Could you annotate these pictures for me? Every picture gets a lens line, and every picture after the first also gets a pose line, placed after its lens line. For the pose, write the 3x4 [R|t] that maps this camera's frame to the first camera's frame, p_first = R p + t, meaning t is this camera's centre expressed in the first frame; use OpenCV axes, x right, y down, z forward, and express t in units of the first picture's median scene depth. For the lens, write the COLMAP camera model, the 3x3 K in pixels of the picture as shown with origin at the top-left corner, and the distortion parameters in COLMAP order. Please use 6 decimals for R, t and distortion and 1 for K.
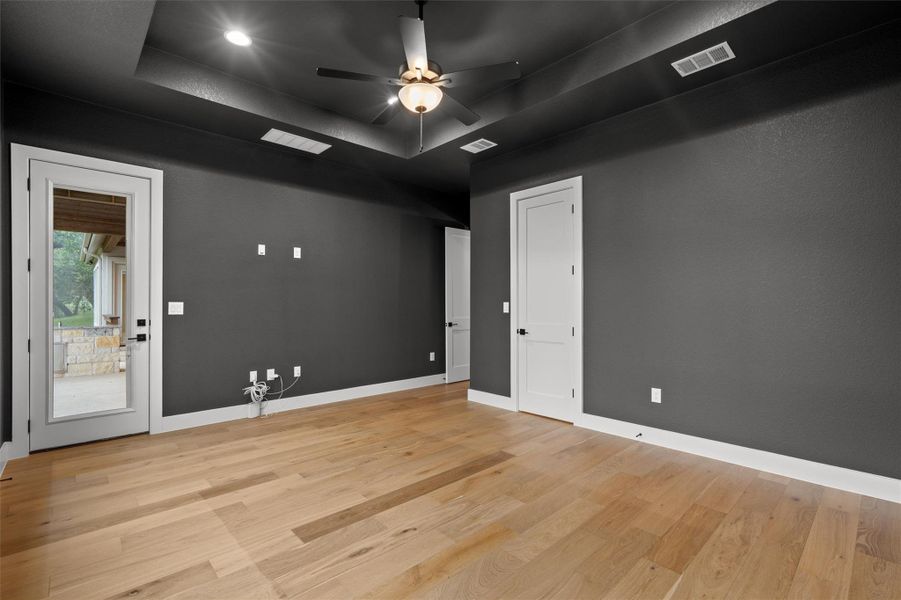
lens RADIAL K [[411.0, 0, 444.1], [0, 411.0, 298.1], [0, 0, 1]] dist [-0.001419, 0.000380]
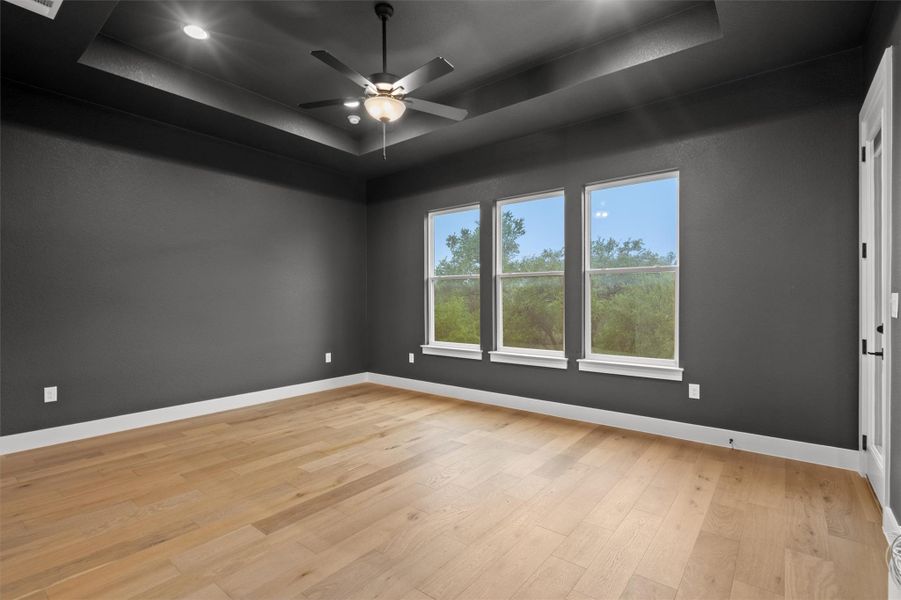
lens RADIAL K [[424.0, 0, 444.1], [0, 424.0, 303.1], [0, 0, 1]] dist [0.000884, 0.000108]
pose [[-0.988292, 0.004369, -0.152514, -0.035496], [0.004985, 0.999981, -0.003658, 0.029790], [0.152495, -0.004375, -0.988295, 2.045427]]
